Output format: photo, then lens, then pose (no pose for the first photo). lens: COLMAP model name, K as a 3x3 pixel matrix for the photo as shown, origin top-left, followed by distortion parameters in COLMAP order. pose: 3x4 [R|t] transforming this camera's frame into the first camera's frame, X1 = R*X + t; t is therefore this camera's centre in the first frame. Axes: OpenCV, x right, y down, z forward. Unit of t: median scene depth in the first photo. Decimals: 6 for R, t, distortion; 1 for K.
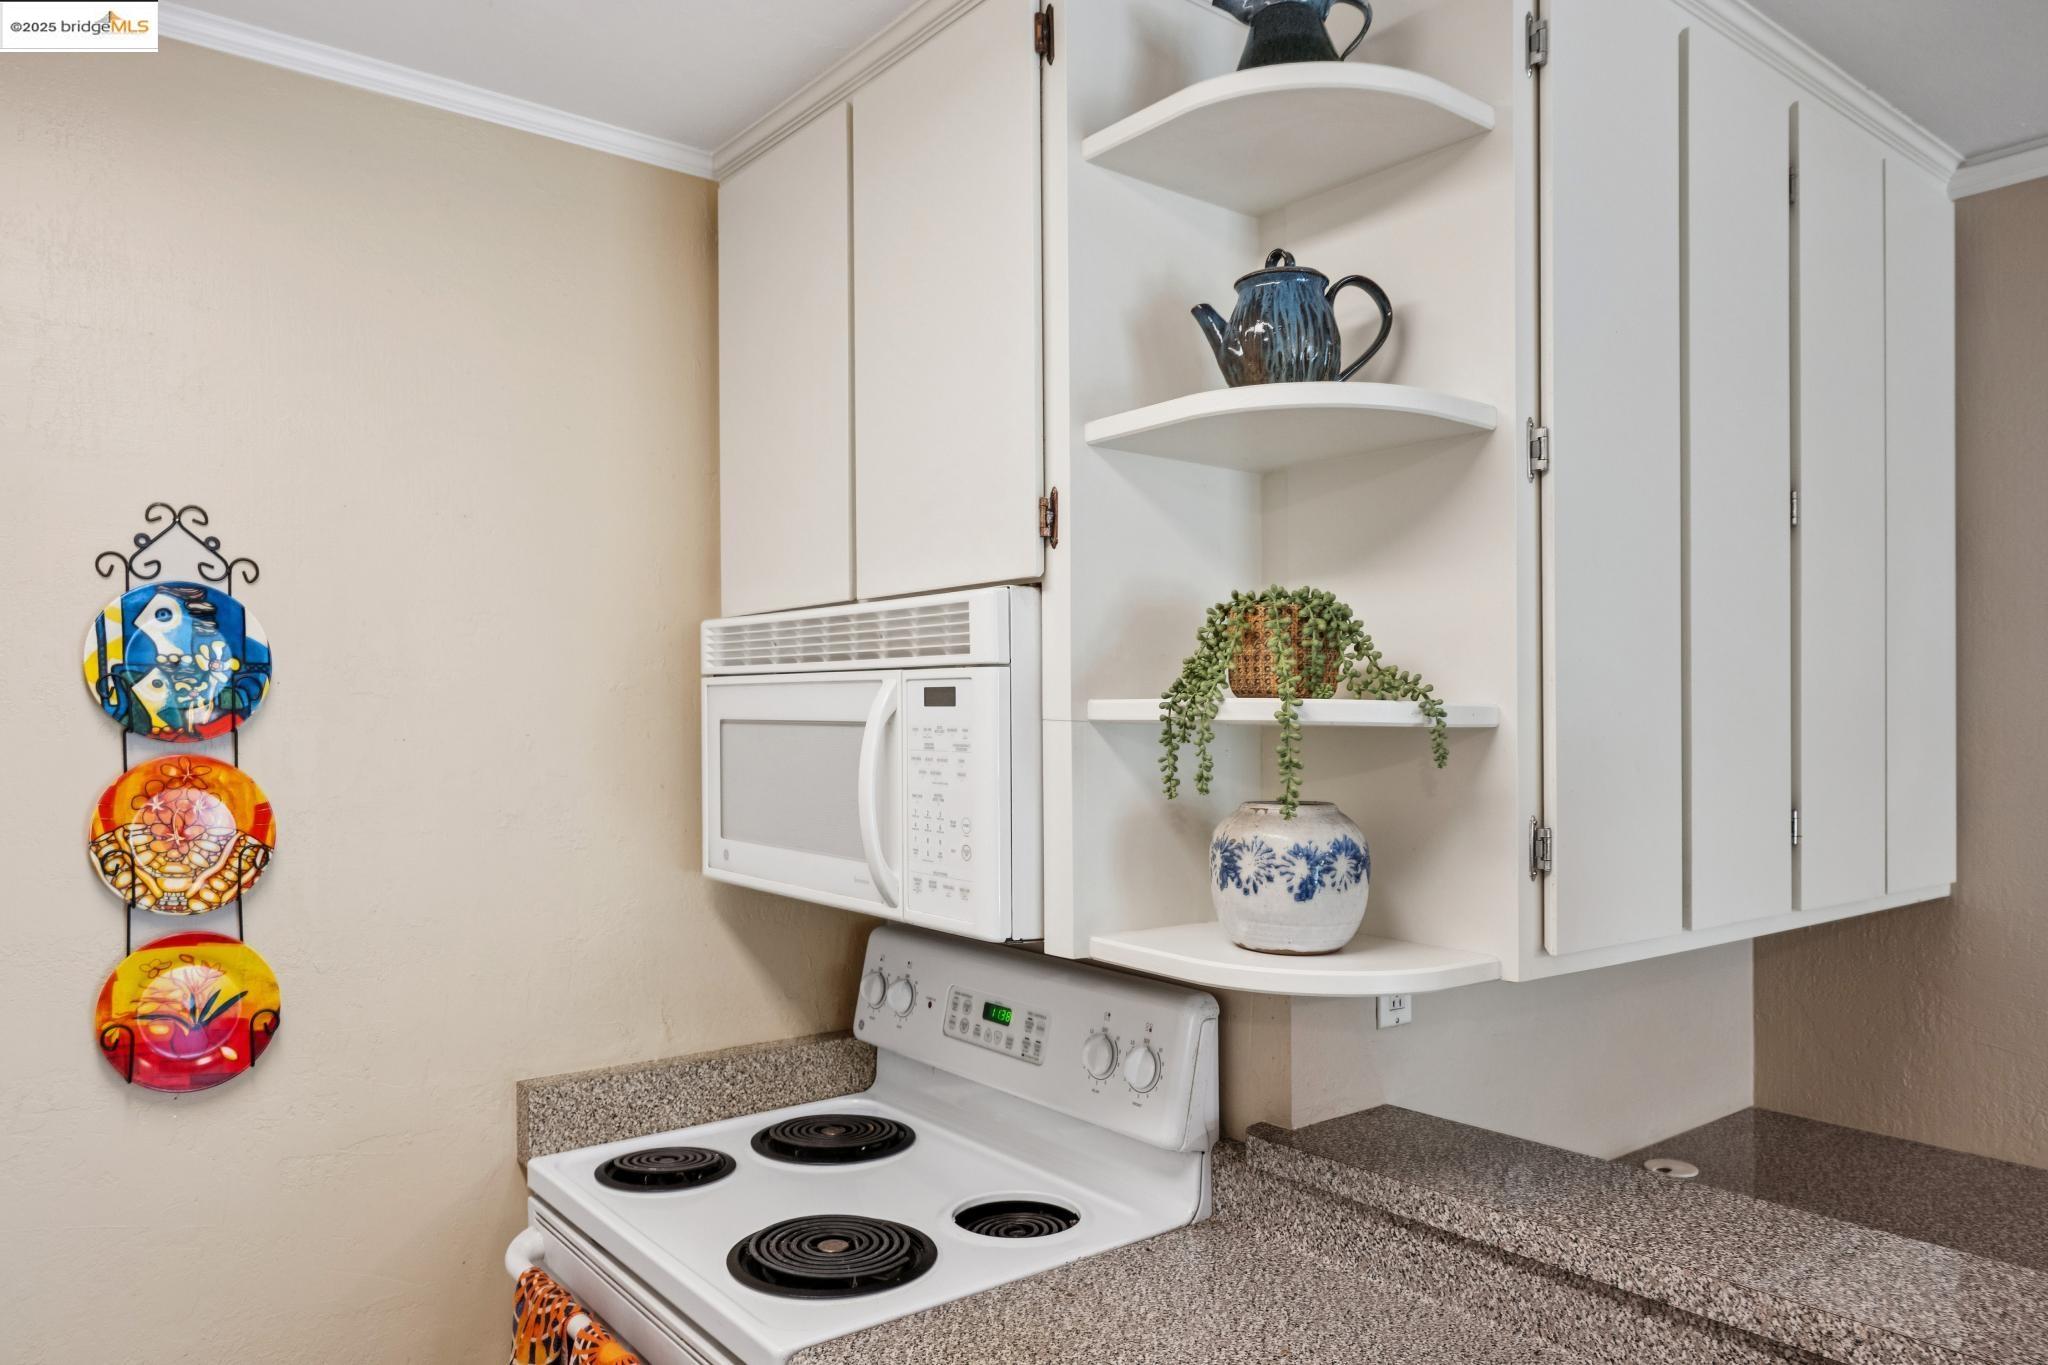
lens RADIAL K [[1468.0, 0, 1039.1], [0, 1468.0, 673.2], [0, 0, 1]] dist [-0.031997, 0.022818]
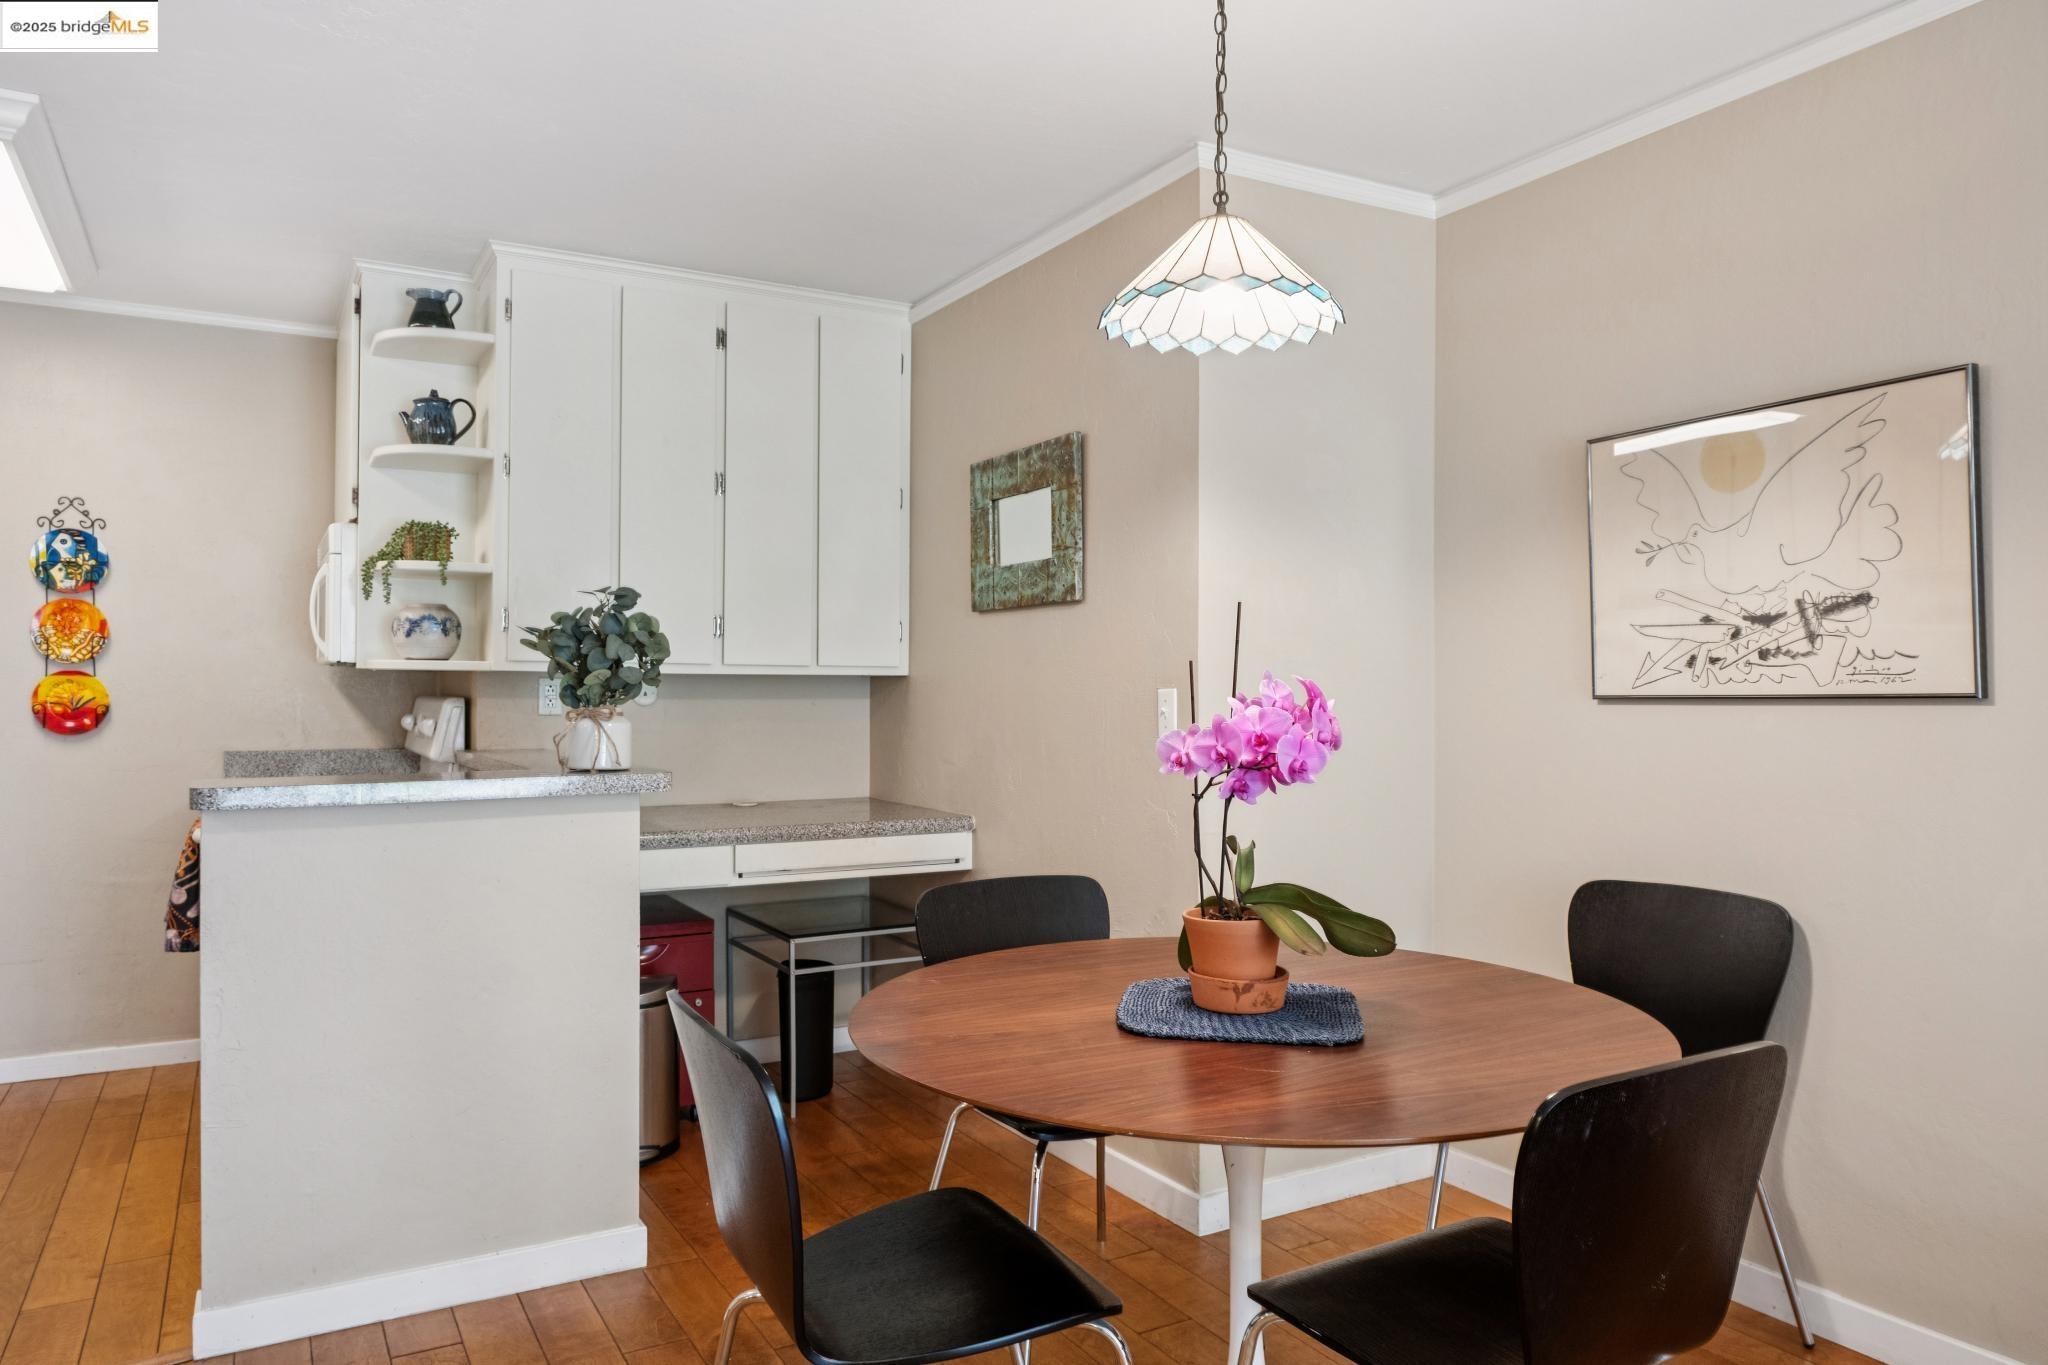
lens RADIAL K [[1468.0, 0, 1049.3], [0, 1468.0, 626.6], [0, 0, 1]] dist [-0.031997, 0.022818]
pose [[0.990177, -0.003106, -0.139783, 1.408140], [-0.000327, 0.999699, -0.024531, 0.165059], [0.139817, 0.024336, 0.989878, -1.212510]]
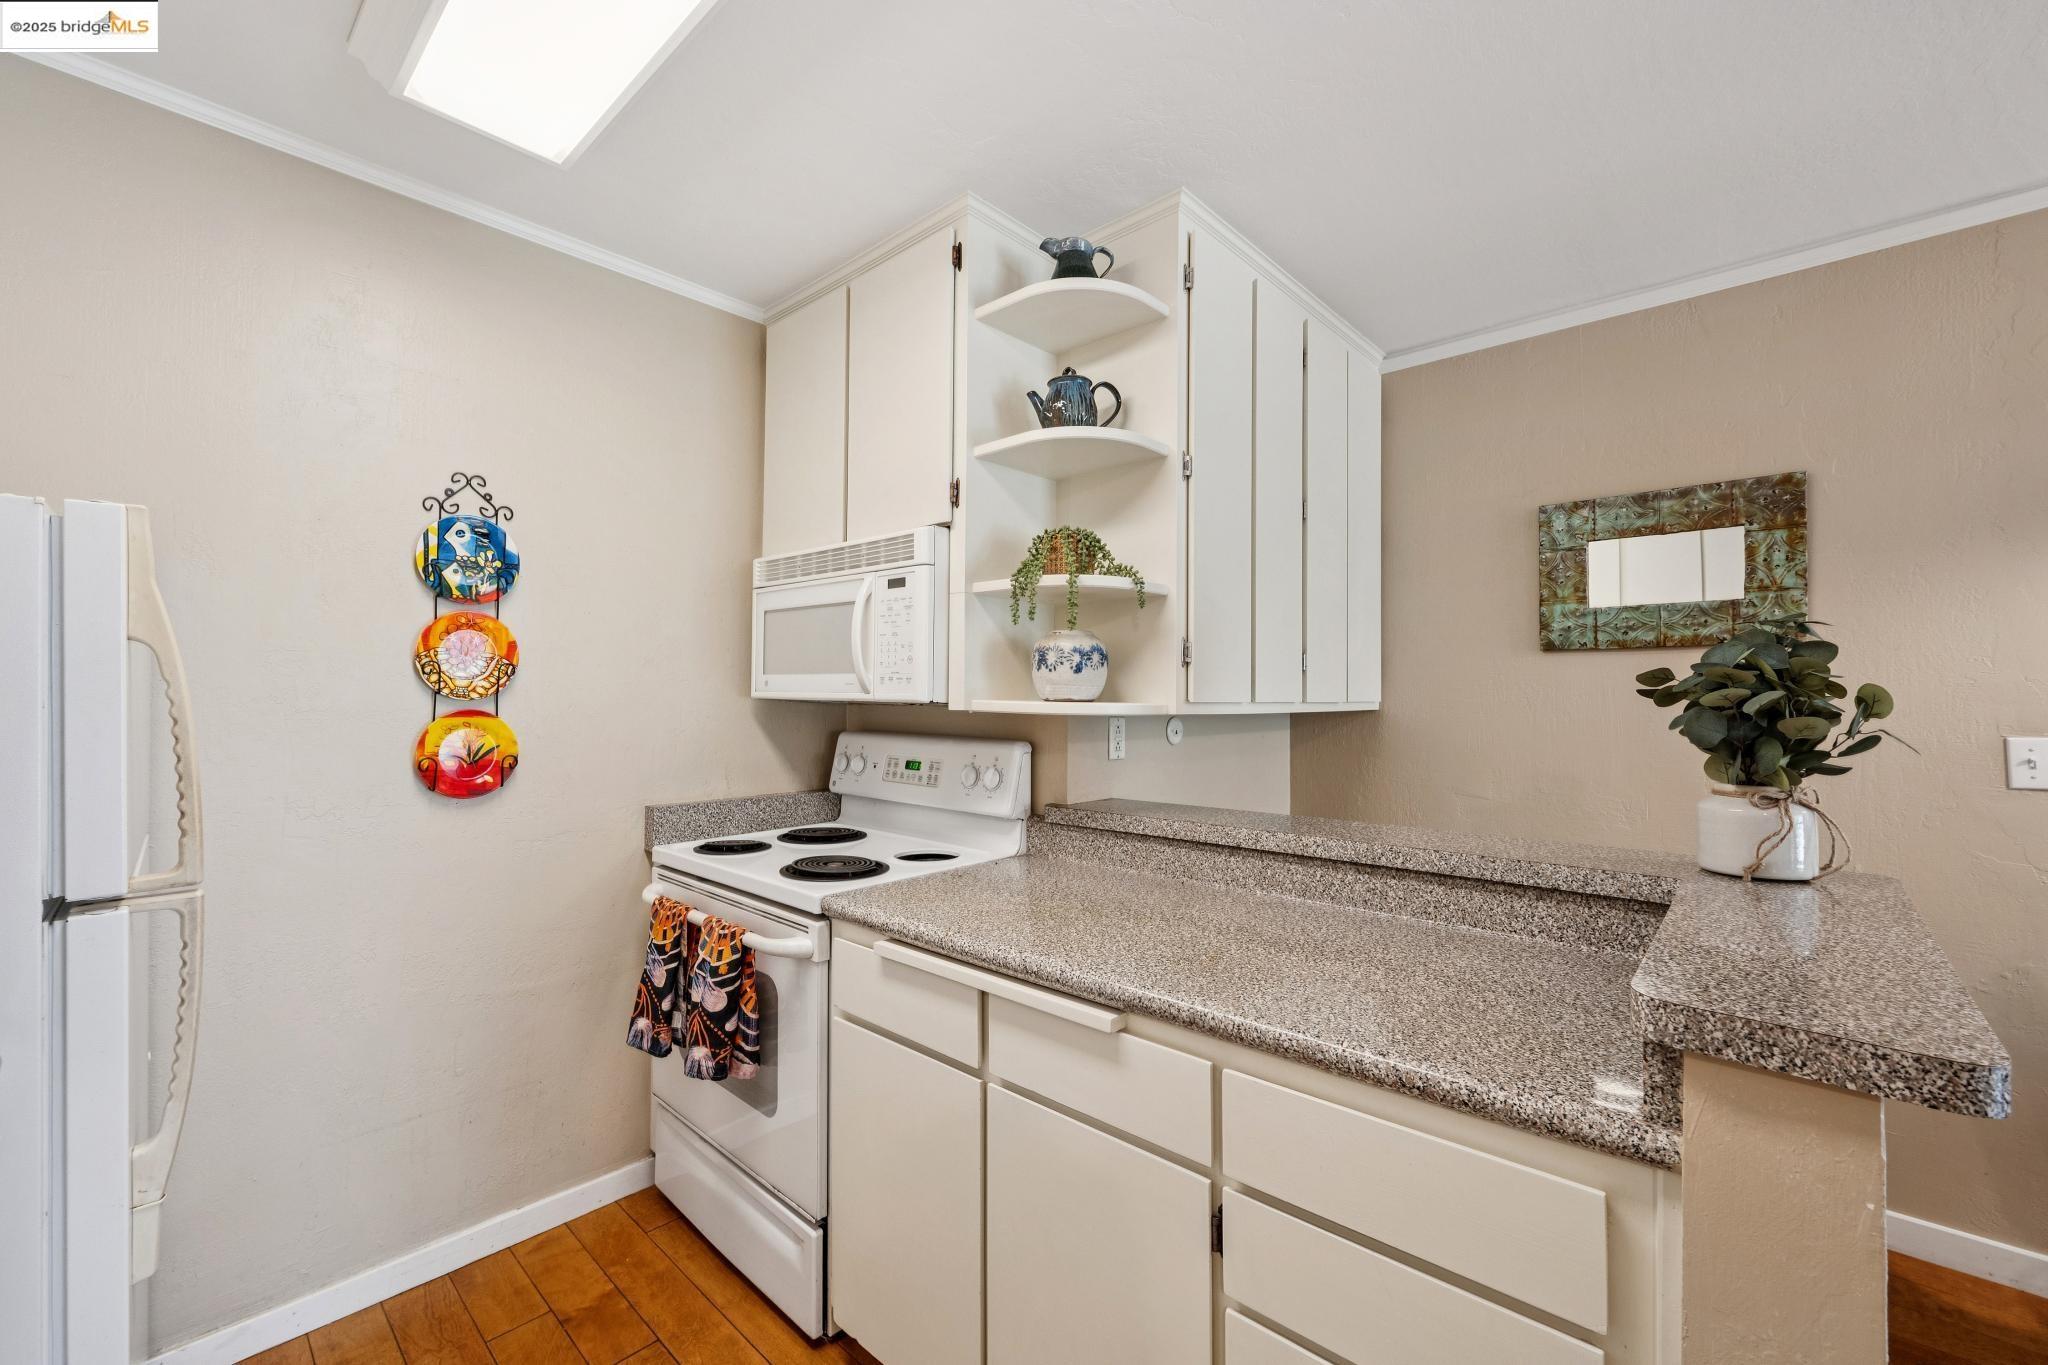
lens RADIAL K [[901.5, 0, 1031.3], [0, 901.5, 641.7], [0, 0, 1]] dist [-0.000184, -0.000314]
pose [[0.987577, 0.014845, 0.156432, -0.072508], [-0.009455, 0.999338, -0.035140, 0.127971], [-0.156850, 0.033225, 0.987063, -0.217881]]
